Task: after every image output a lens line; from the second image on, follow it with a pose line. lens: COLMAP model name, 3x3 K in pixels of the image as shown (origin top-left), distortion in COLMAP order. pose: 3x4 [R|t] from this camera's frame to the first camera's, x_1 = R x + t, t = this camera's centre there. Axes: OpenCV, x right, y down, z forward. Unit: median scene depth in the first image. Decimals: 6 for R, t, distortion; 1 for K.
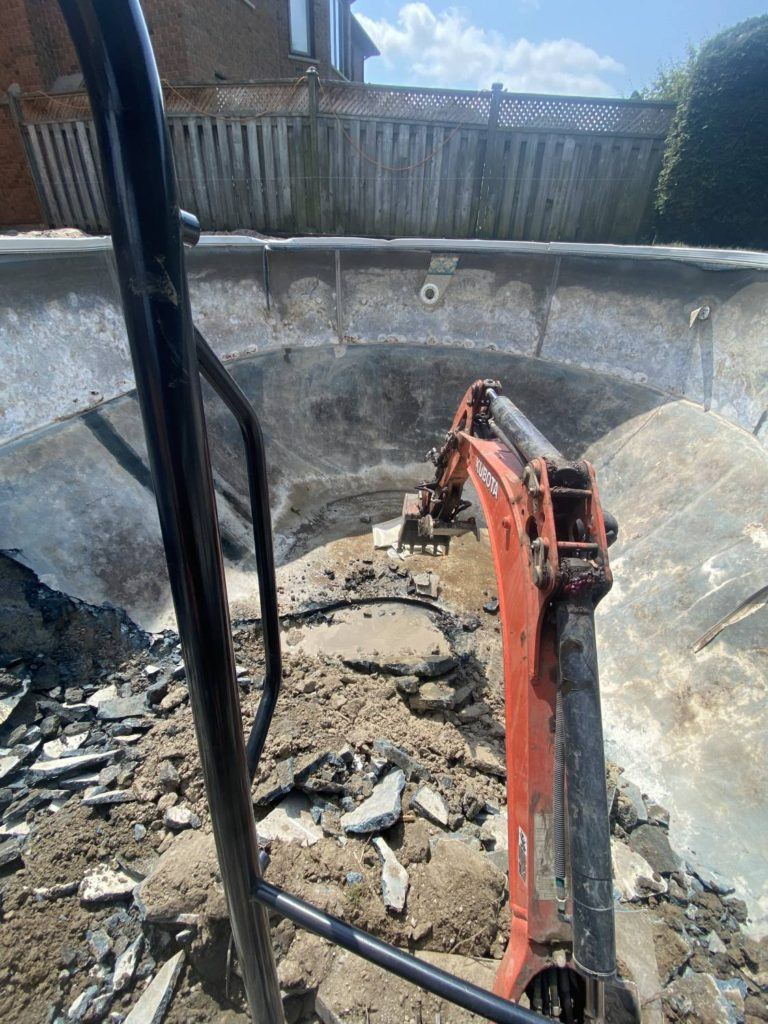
lens RADIAL K [[412.1, 0, 384.0], [0, 412.1, 512.0], [0, 0, 1]] dist [0.016055, -0.021258]
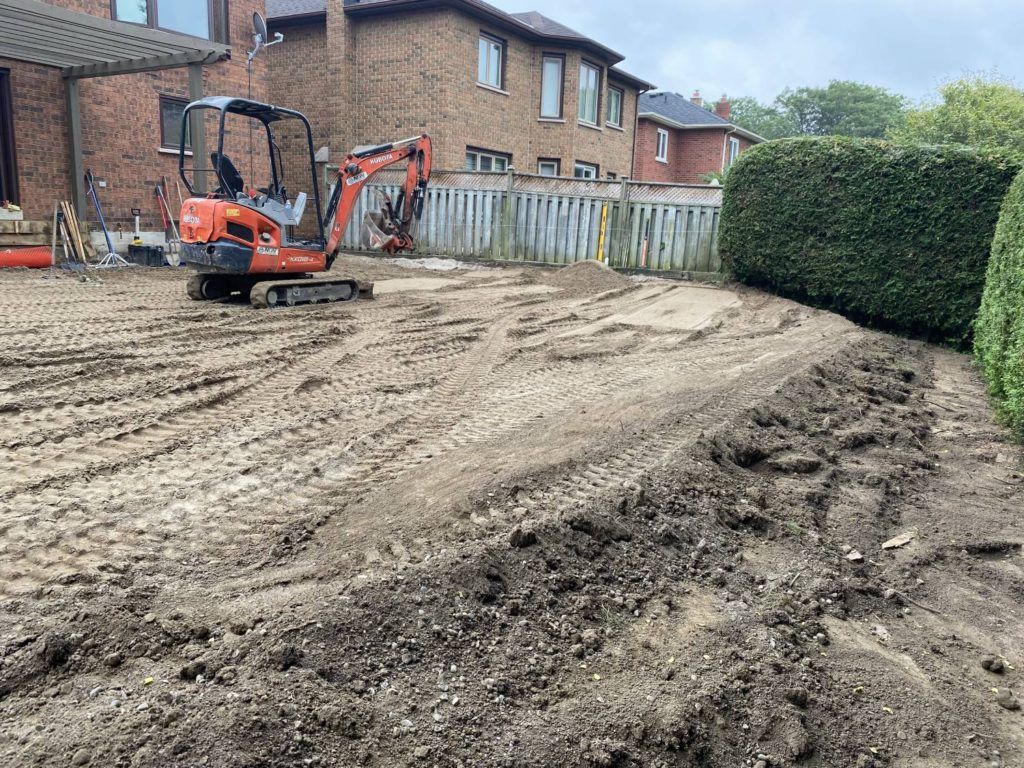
lens RADIAL K [[784.0, 0, 507.5], [0, 784.0, 373.3], [0, 0, 1]] dist [0.012744, -0.008647]
pose [[0.948342, 0.067763, -0.309927, 0.761246], [-0.187022, 0.908530, -0.373625, 0.701150], [0.256260, 0.412288, 0.874271, -1.229082]]
